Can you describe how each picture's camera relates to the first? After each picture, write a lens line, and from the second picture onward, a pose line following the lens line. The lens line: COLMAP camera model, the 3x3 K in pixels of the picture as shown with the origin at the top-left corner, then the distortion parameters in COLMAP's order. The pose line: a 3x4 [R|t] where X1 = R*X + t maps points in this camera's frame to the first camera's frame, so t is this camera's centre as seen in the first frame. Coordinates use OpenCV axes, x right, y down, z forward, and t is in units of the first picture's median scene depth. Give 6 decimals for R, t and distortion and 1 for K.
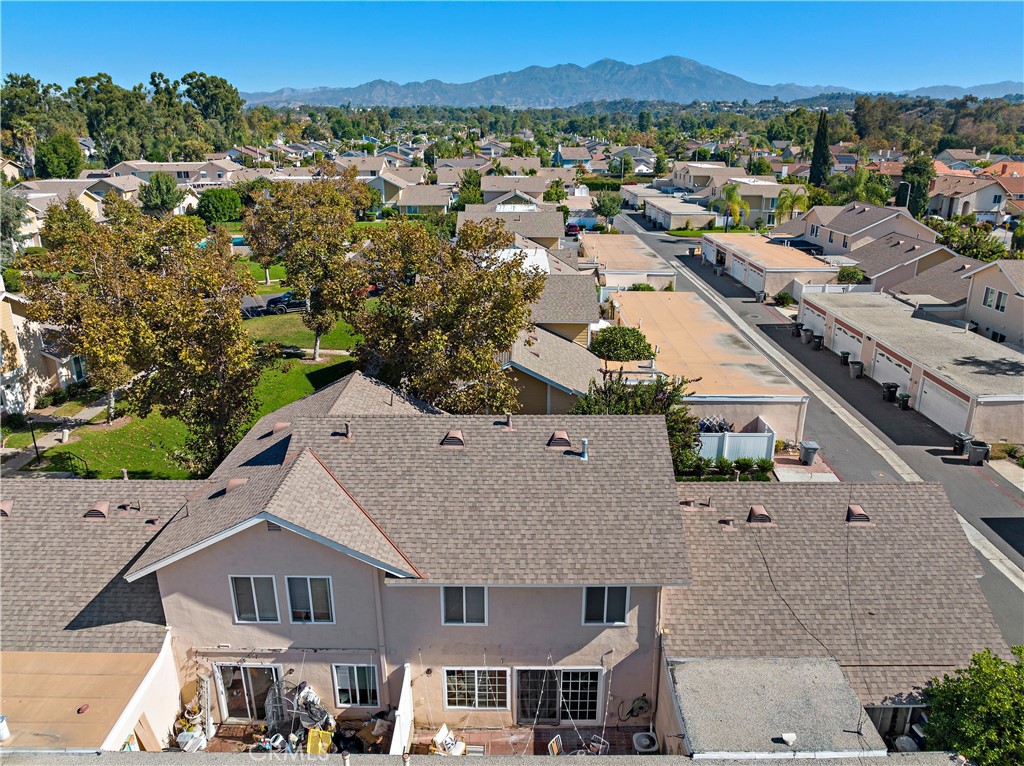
lens RADIAL K [[723.6, 0, 514.7], [0, 723.6, 378.4], [0, 0, 1]] dist [-0.048077, 0.020204]
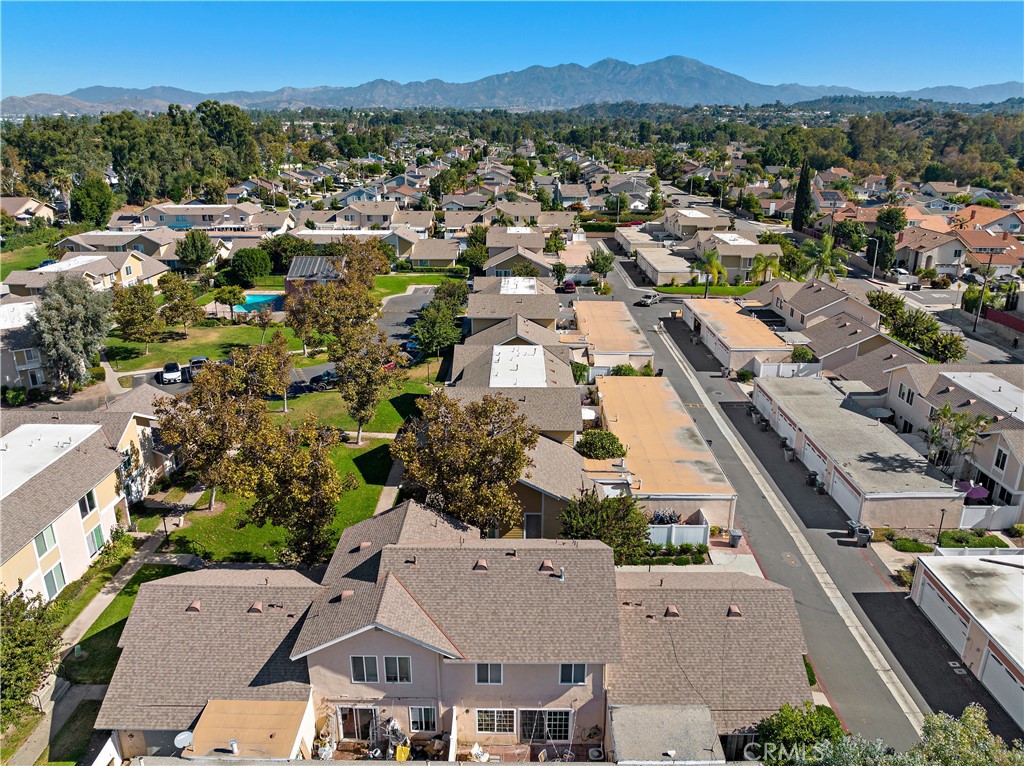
lens RADIAL K [[723.6, 0, 515.4], [0, 723.6, 383.8], [0, 0, 1]] dist [-0.048077, 0.020204]
pose [[0.999996, 0.002636, -0.000672, -0.004751], [-0.002633, 0.999989, 0.003801, -0.192718], [0.000682, -0.003799, 0.999993, -0.355513]]
